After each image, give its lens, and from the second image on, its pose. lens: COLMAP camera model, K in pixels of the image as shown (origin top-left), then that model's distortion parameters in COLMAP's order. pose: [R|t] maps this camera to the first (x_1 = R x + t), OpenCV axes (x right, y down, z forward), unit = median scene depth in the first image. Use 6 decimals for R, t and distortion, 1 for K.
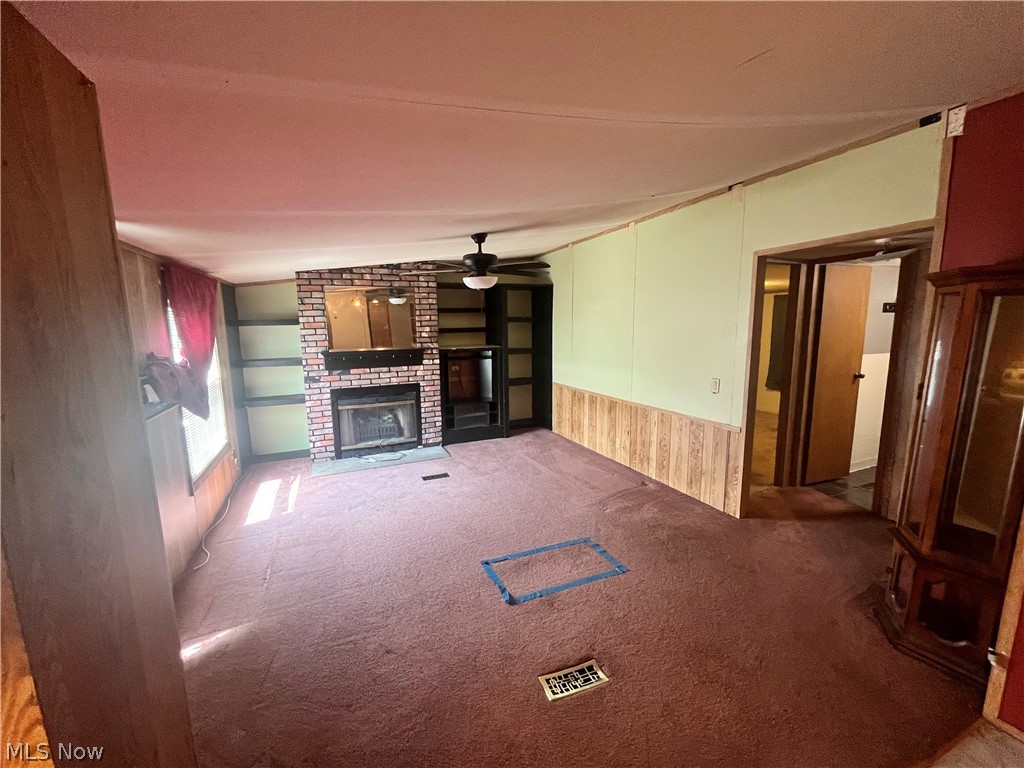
lens RADIAL K [[415.2, 0, 509.7], [0, 415.2, 386.2], [0, 0, 1]] dist [0.005293, 0.000656]
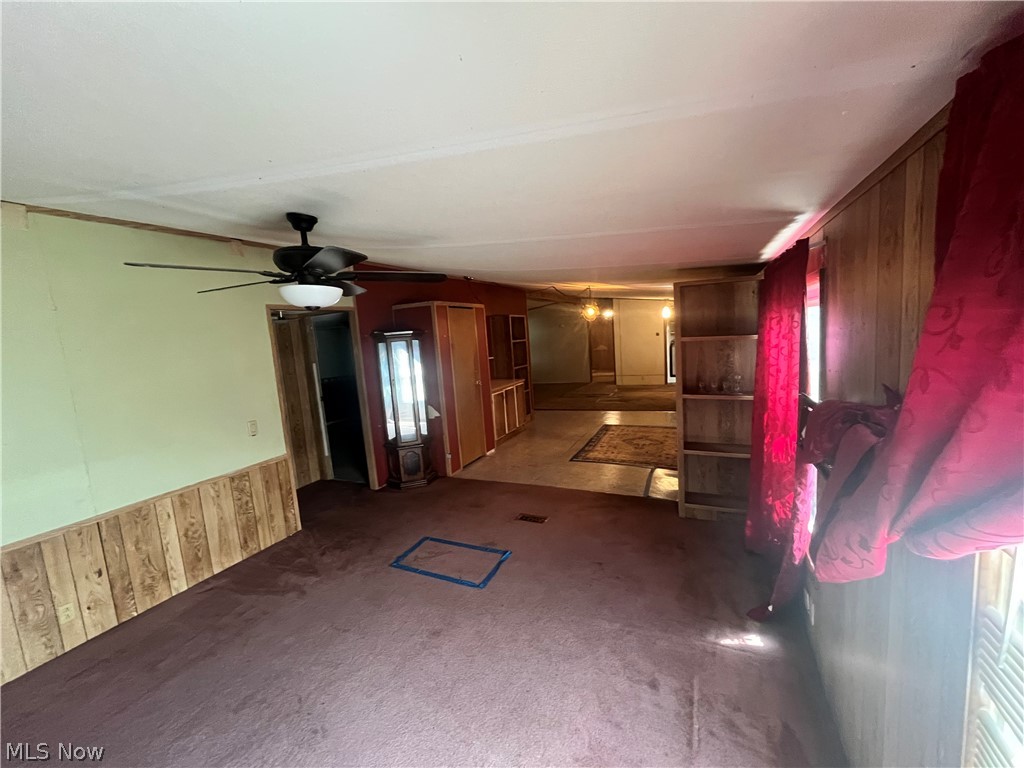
lens RADIAL K [[415.2, 0, 511.4], [0, 415.2, 388.9], [0, 0, 1]] dist [0.005293, 0.000656]
pose [[-0.668278, -0.031226, 0.743256, -0.468496], [0.193416, 0.957465, 0.214130, -0.130390], [-0.718328, 0.286856, -0.633813, 0.804423]]
